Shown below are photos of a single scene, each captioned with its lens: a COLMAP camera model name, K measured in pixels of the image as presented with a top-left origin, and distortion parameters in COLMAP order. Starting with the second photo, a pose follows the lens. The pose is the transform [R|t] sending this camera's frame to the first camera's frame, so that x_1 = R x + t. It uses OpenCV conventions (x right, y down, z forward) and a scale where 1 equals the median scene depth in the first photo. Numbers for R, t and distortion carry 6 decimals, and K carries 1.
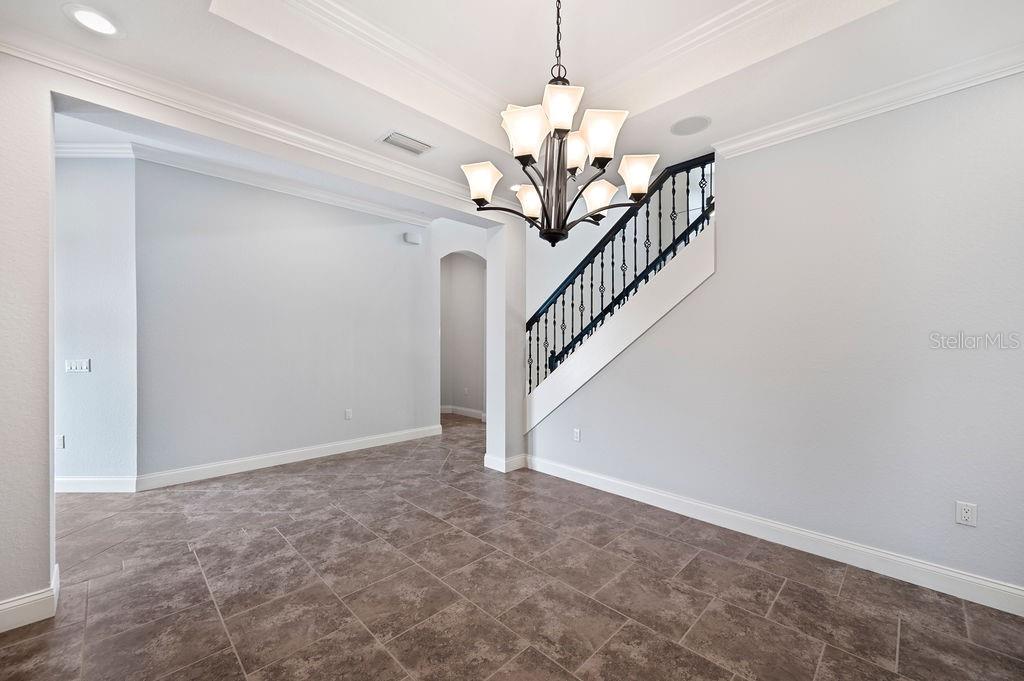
lens RADIAL K [[403.8, 0, 513.9], [0, 403.8, 341.0], [0, 0, 1]] dist [0.000970, -0.000094]
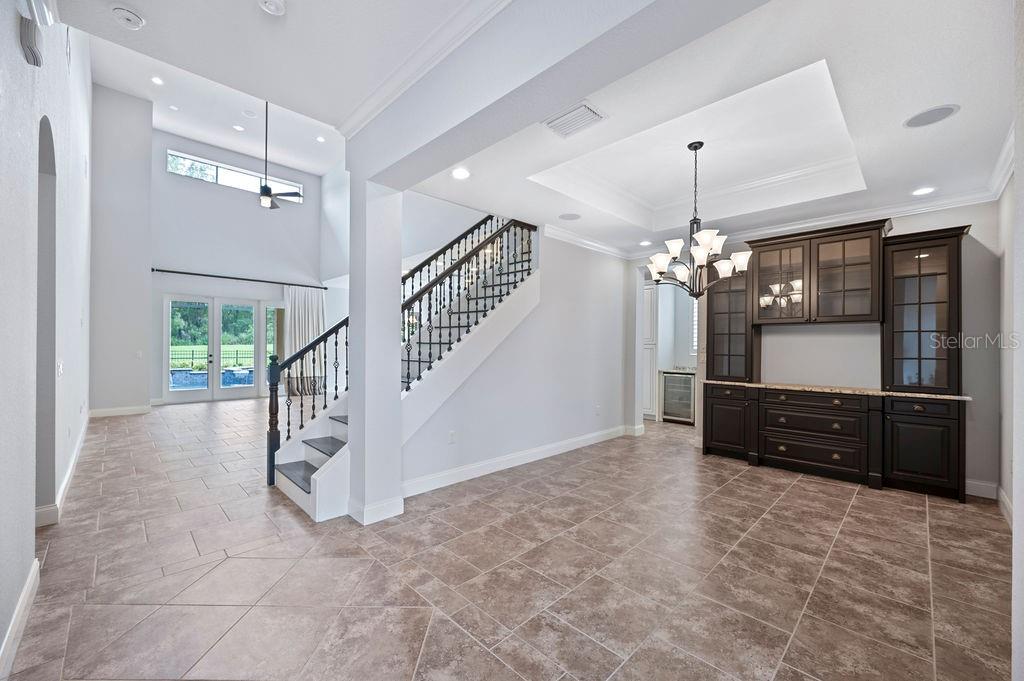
lens RADIAL K [[403.8, 0, 513.8], [0, 403.8, 346.4], [0, 0, 1]] dist [0.000970, -0.000094]
pose [[0.008596, -0.001972, 0.999961, -1.228908], [-0.011941, 0.999927, 0.002075, 0.002012], [-0.999892, -0.011959, 0.008572, 1.208660]]
